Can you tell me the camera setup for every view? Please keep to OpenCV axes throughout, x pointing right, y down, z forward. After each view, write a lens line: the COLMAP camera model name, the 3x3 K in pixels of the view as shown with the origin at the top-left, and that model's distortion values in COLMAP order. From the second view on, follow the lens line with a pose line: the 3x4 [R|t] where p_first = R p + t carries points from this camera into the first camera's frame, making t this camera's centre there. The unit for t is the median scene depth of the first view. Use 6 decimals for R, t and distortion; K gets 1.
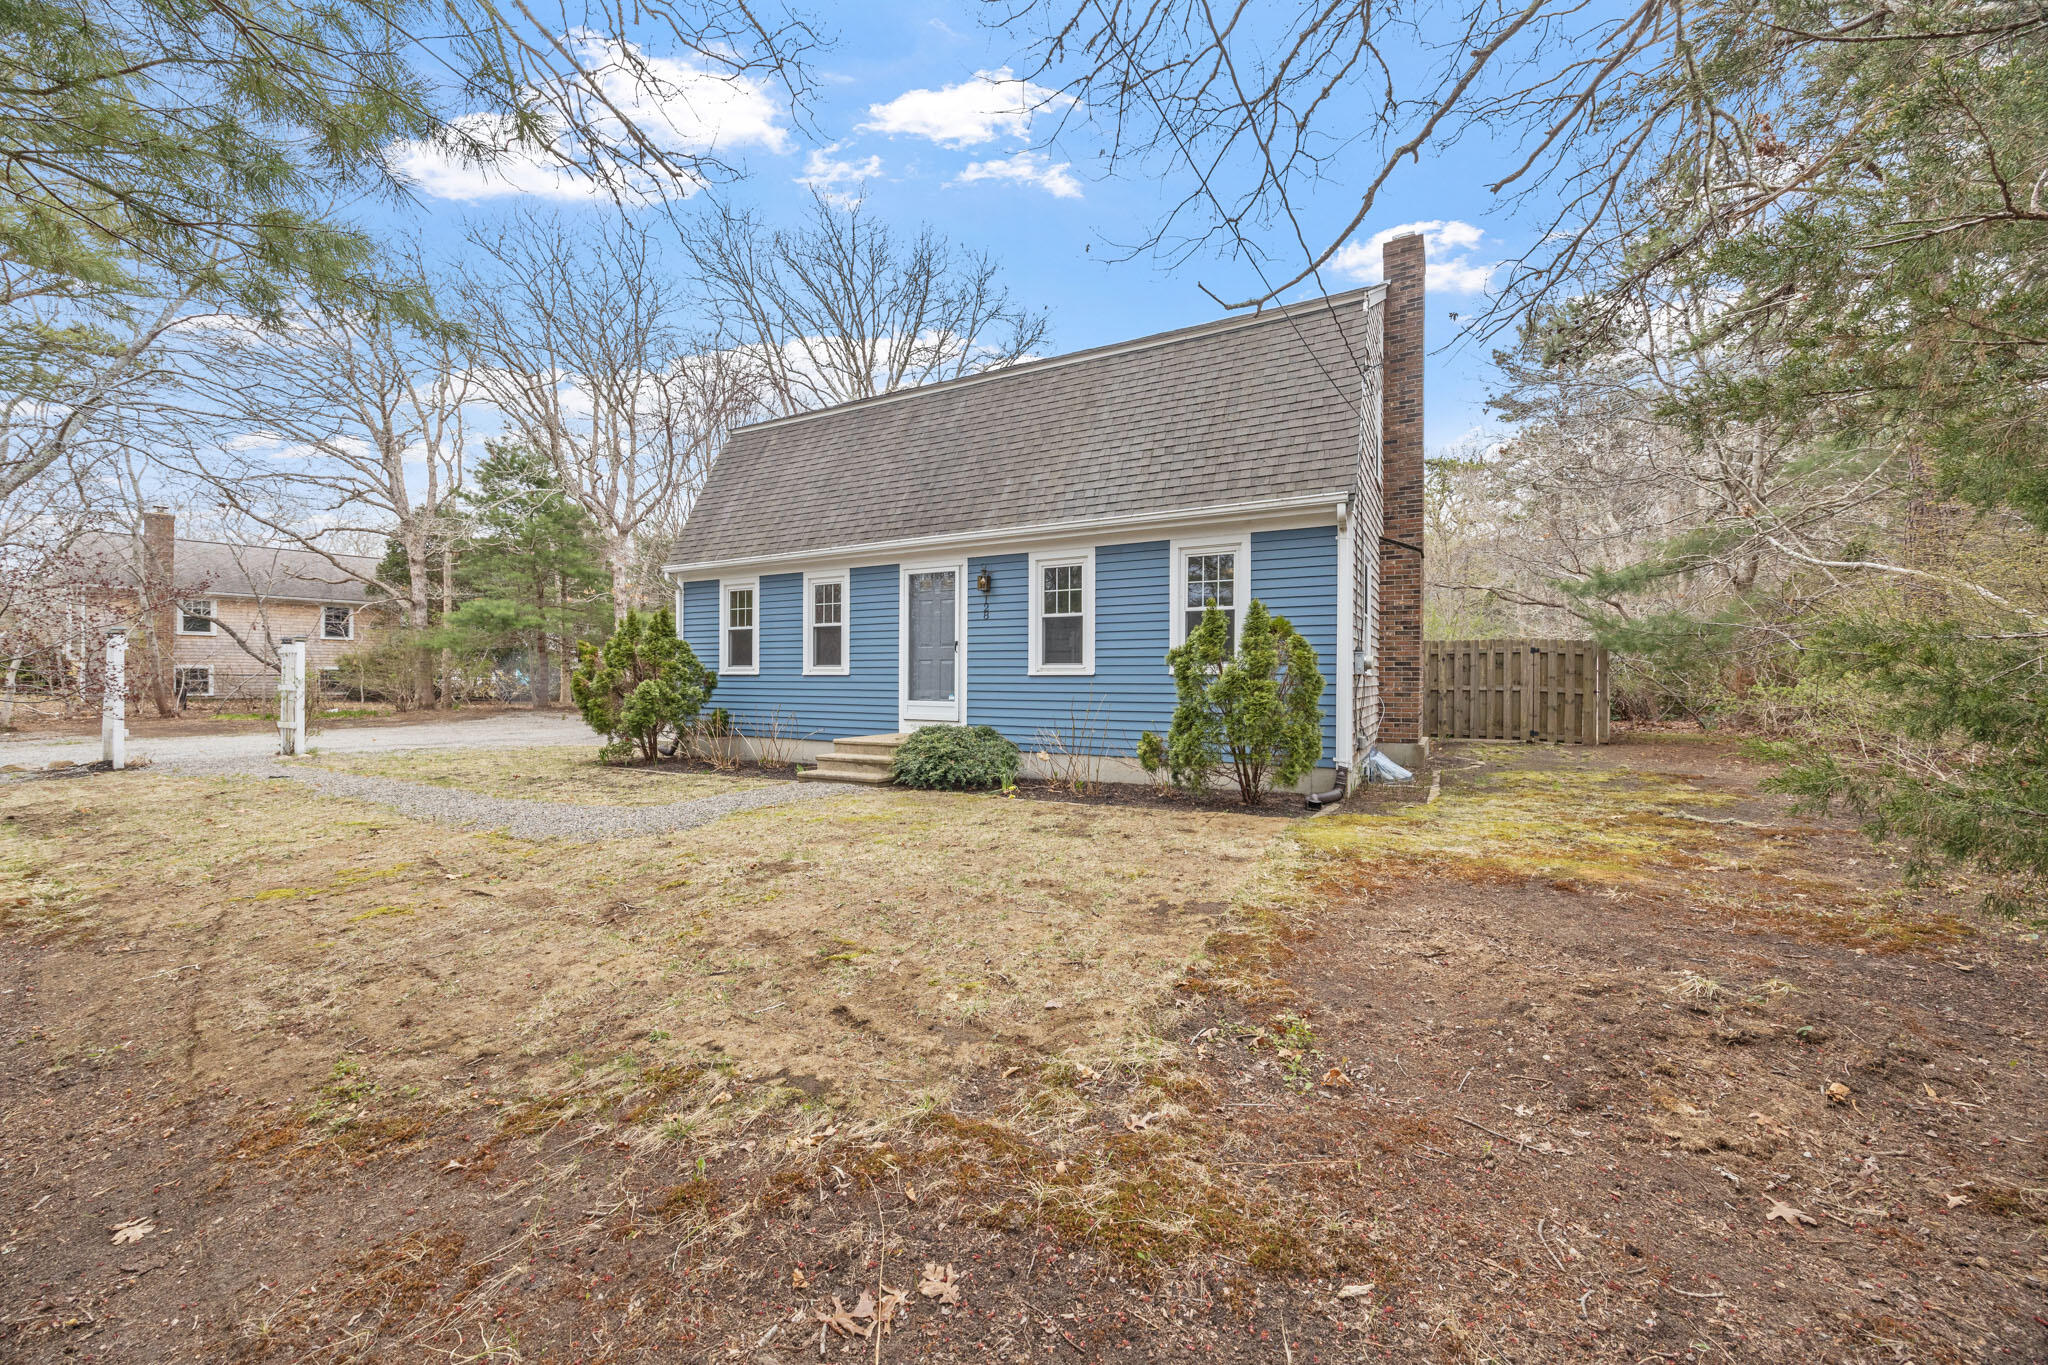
lens RADIAL K [[782.4, 0, 1025.7], [0, 782.4, 687.1], [0, 0, 1]] dist [-0.001304, -0.000845]
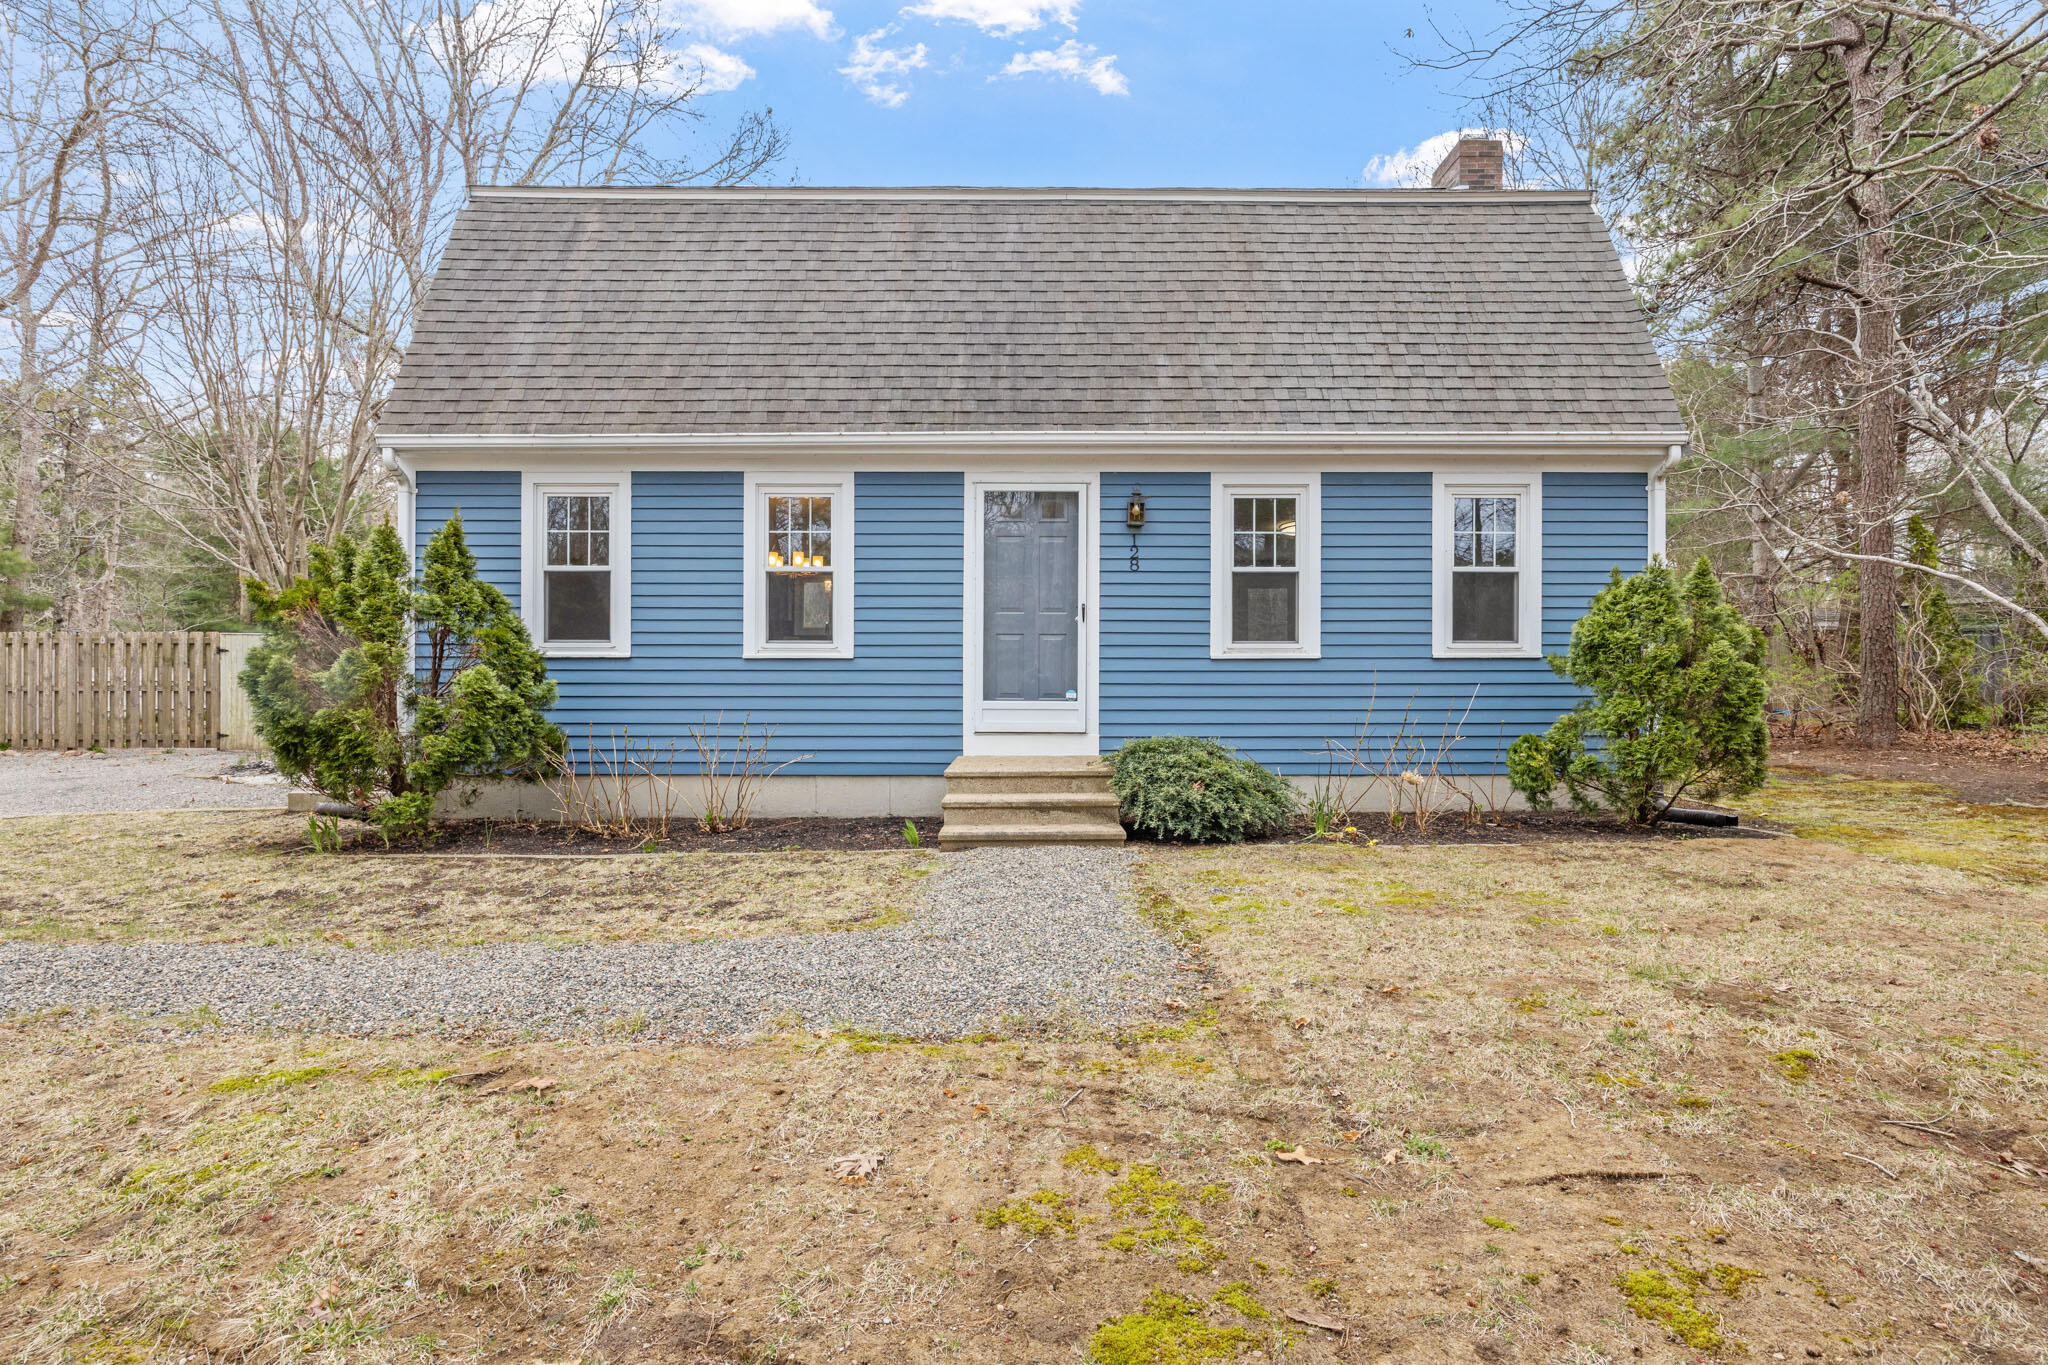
lens RADIAL K [[1034.9, 0, 1023.7], [0, 1034.9, 679.3], [0, 0, 1]] dist [-0.001422, -0.000311]
pose [[0.868371, -0.010161, 0.495811, -0.547975], [0.008073, 0.999947, 0.006353, -0.004071], [-0.495850, -0.001514, 0.868407, 0.308622]]
